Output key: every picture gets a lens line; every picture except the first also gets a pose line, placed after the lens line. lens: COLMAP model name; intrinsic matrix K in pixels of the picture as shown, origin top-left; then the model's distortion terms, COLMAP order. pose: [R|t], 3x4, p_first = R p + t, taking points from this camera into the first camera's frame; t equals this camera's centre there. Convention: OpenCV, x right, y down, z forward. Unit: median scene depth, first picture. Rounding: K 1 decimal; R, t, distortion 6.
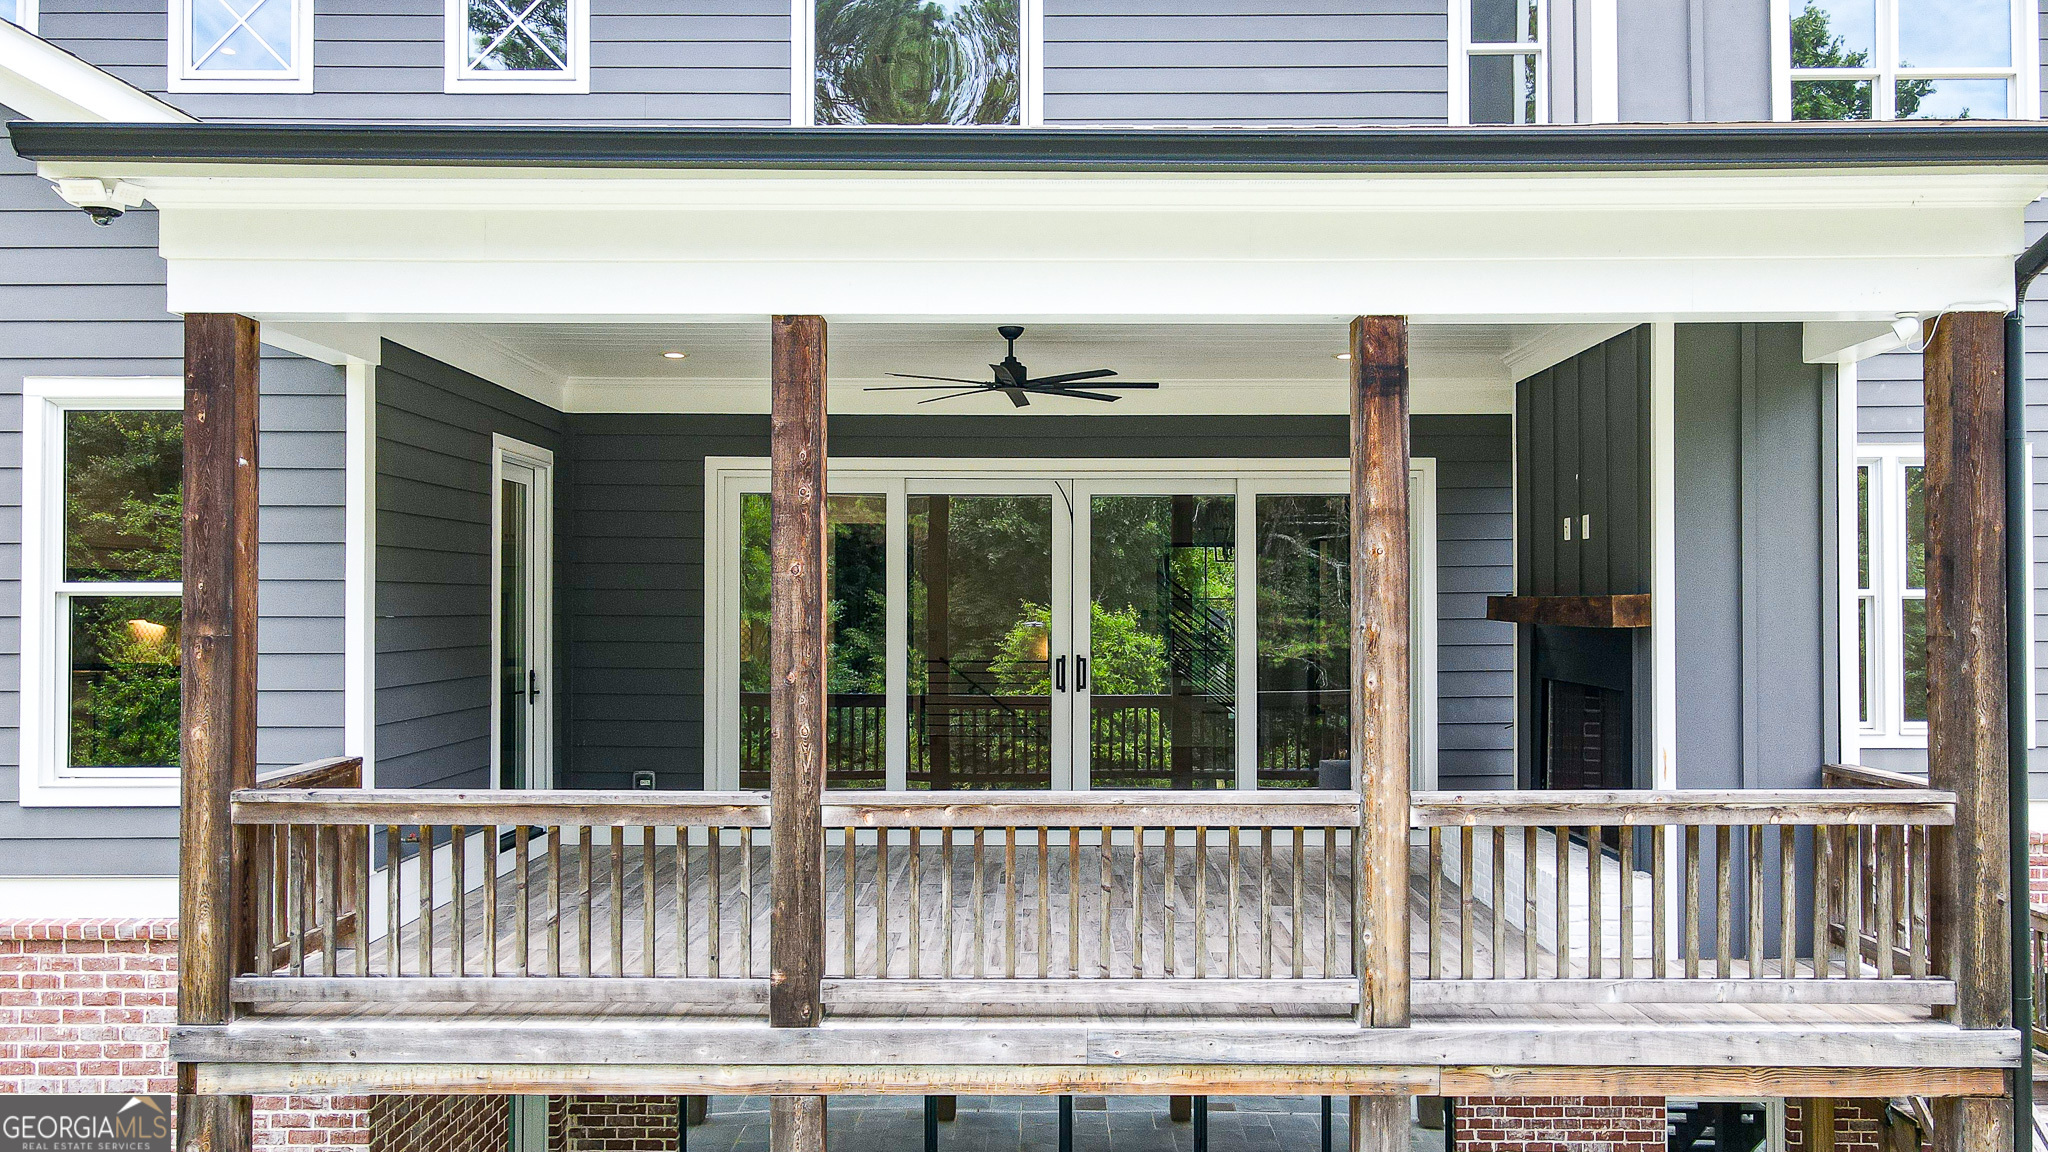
lens RADIAL K [[1519.3, 0, 1035.4], [0, 1519.3, 585.1], [0, 0, 1]] dist [0.023148, 0.008137]
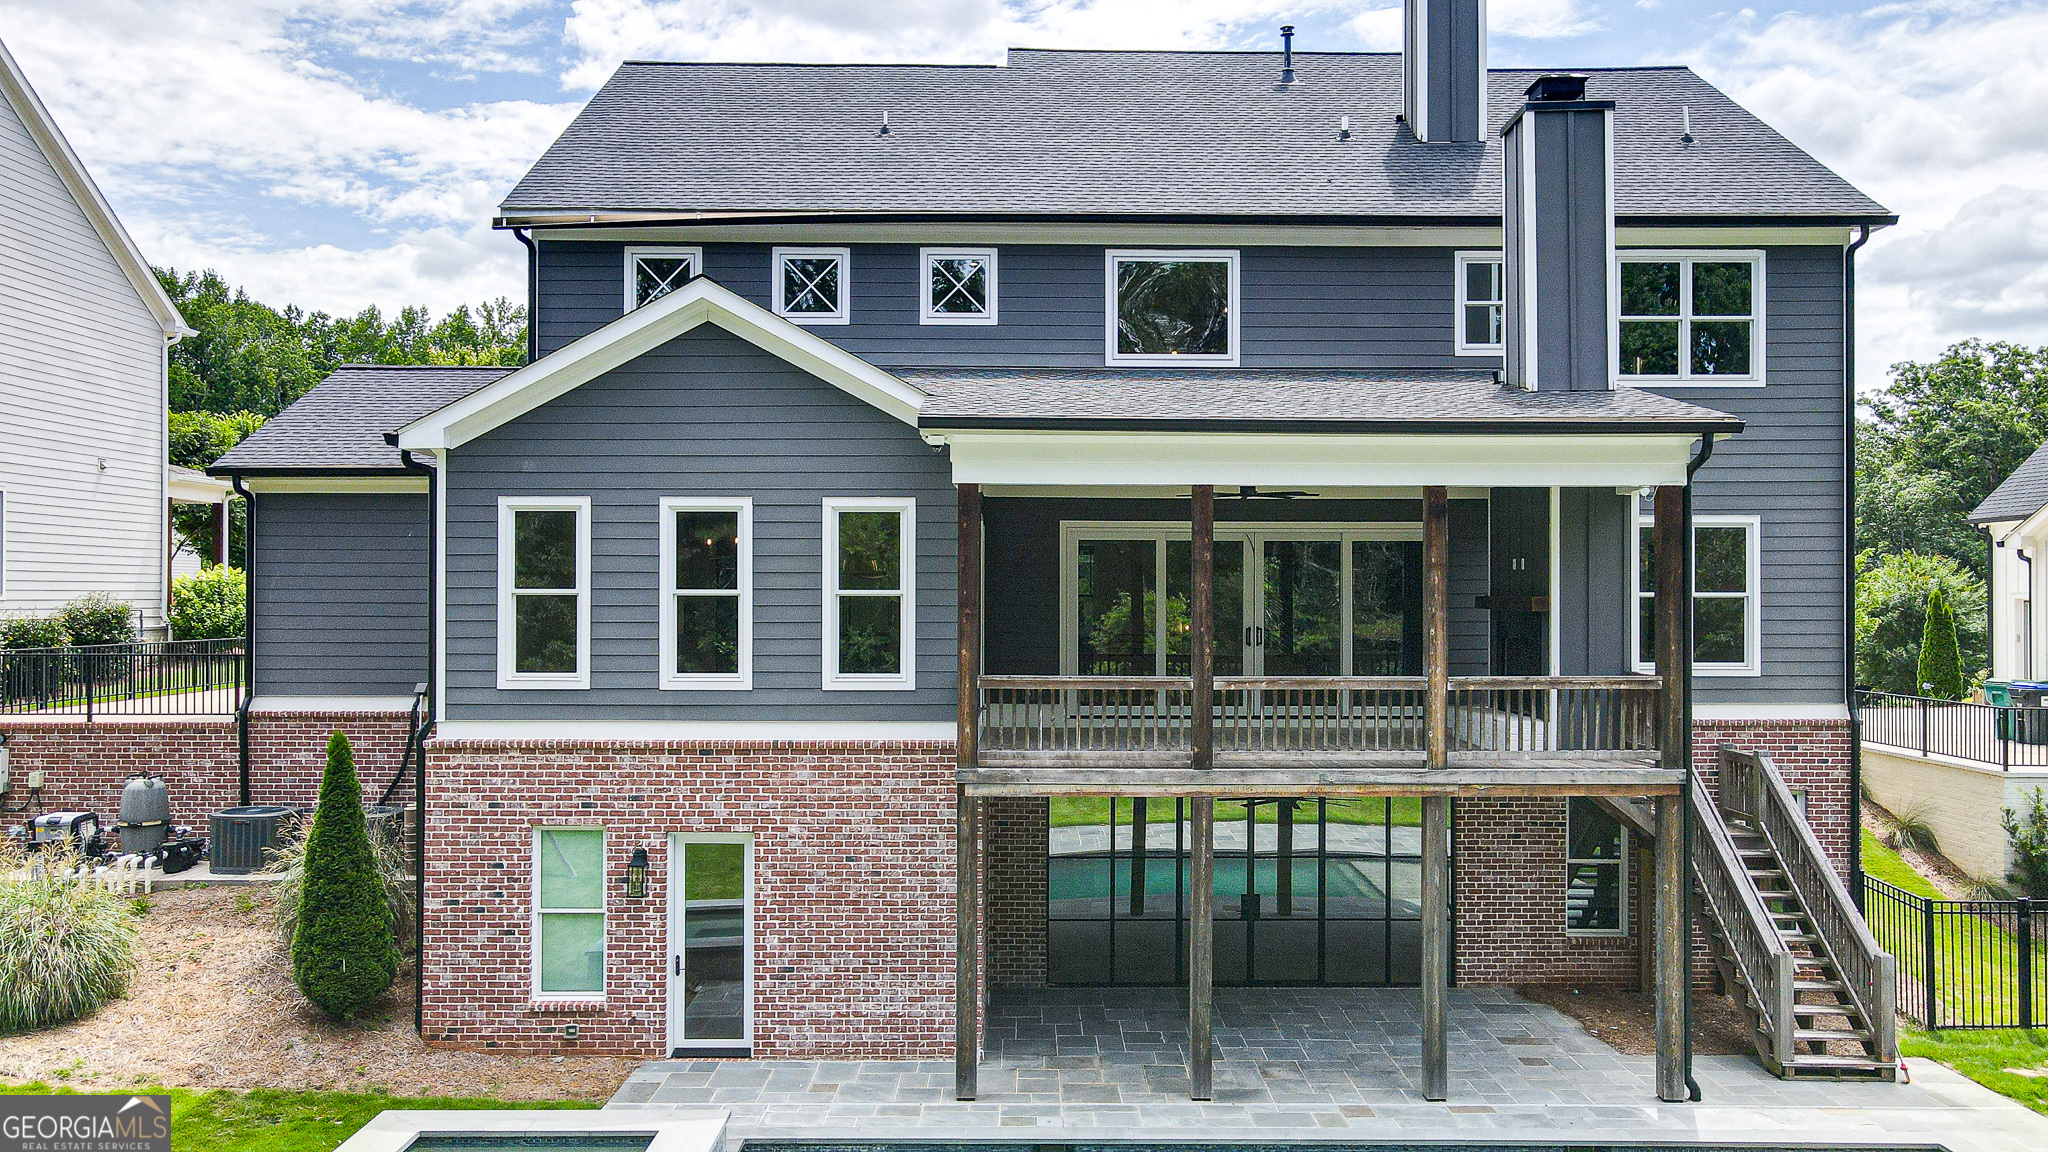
lens RADIAL K [[1519.3, 0, 1031.6], [0, 1519.3, 581.2], [0, 0, 1]] dist [0.023148, 0.008137]
pose [[0.999913, 0.000920, 0.013136, -0.470025], [-0.001011, 0.999975, 0.006973, -0.037824], [-0.013129, -0.006986, 0.999889, -1.490113]]
